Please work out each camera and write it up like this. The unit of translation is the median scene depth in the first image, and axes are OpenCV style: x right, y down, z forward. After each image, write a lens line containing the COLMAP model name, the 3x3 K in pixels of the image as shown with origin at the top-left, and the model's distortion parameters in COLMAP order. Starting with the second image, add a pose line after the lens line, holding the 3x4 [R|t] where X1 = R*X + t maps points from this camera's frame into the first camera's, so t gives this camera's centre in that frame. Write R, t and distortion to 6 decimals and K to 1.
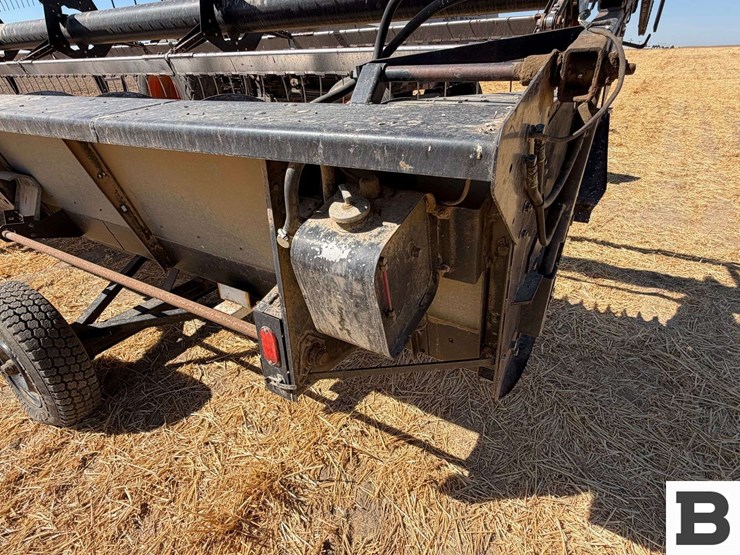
lens RADIAL K [[397.8, 0, 361.0], [0, 397.8, 282.8], [0, 0, 1]] dist [-0.001364, 0.002245]
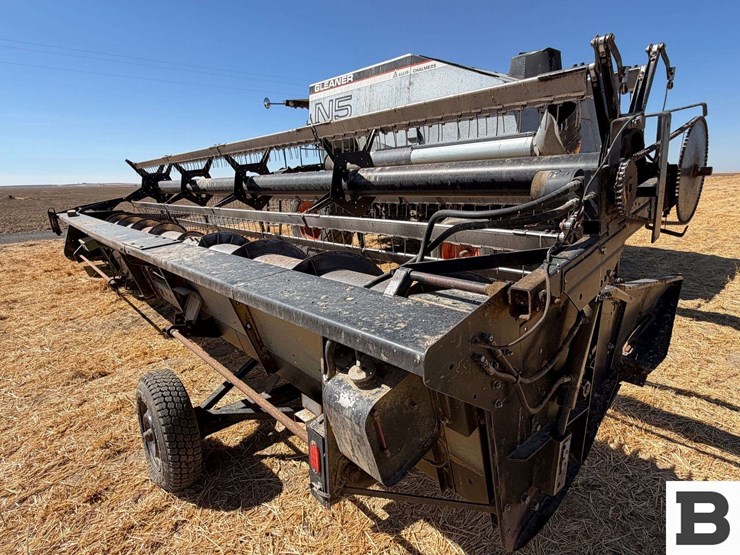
lens RADIAL K [[397.8, 0, 369.2], [0, 397.8, 283.6], [0, 0, 1]] dist [-0.001364, 0.002245]
pose [[0.958539, 0.072291, -0.275638, 0.157168], [-0.140609, 0.961318, -0.236849, -0.062946], [0.247854, 0.265787, 0.931625, -0.193323]]
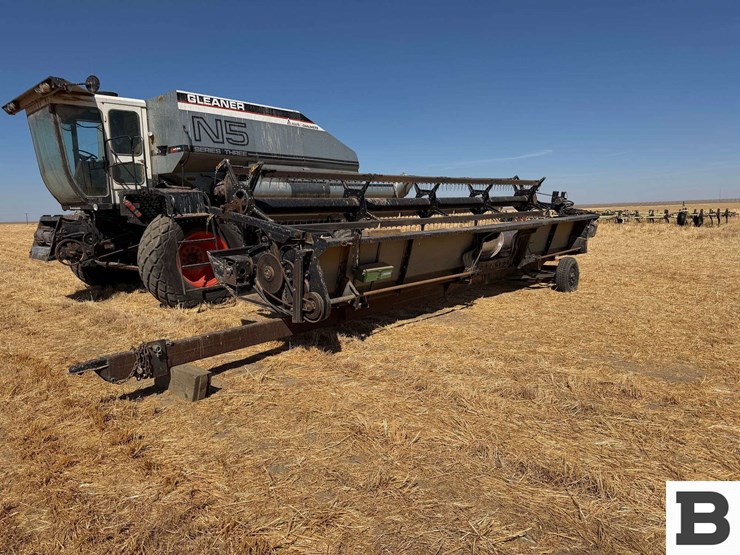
lens RADIAL K [[518.5, 0, 375.5], [0, 518.5, 280.2], [0, 0, 1]] dist [0.046364, -0.061104]
pose [[0.160383, -0.113737, 0.980480, -6.550411], [0.514148, 0.857564, 0.015376, -0.894438], [-0.842573, 0.501646, 0.196017, 1.705318]]
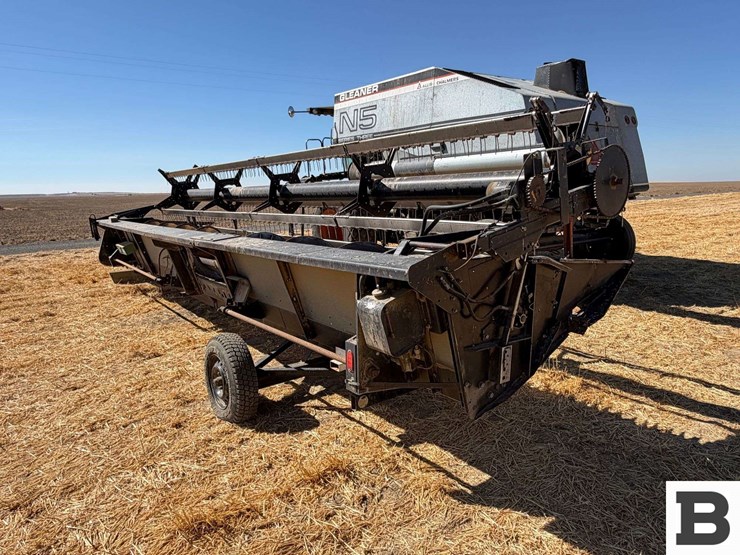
lens RADIAL K [[475.8, 0, 362.3], [0, 475.8, 280.1], [0, 0, 1]] dist [-0.004748, 0.007455]
pose [[0.936207, 0.064535, -0.345474, 0.398937], [-0.170732, 0.942724, -0.286569, 0.281896], [0.307193, 0.327271, 0.893603, -0.803092]]
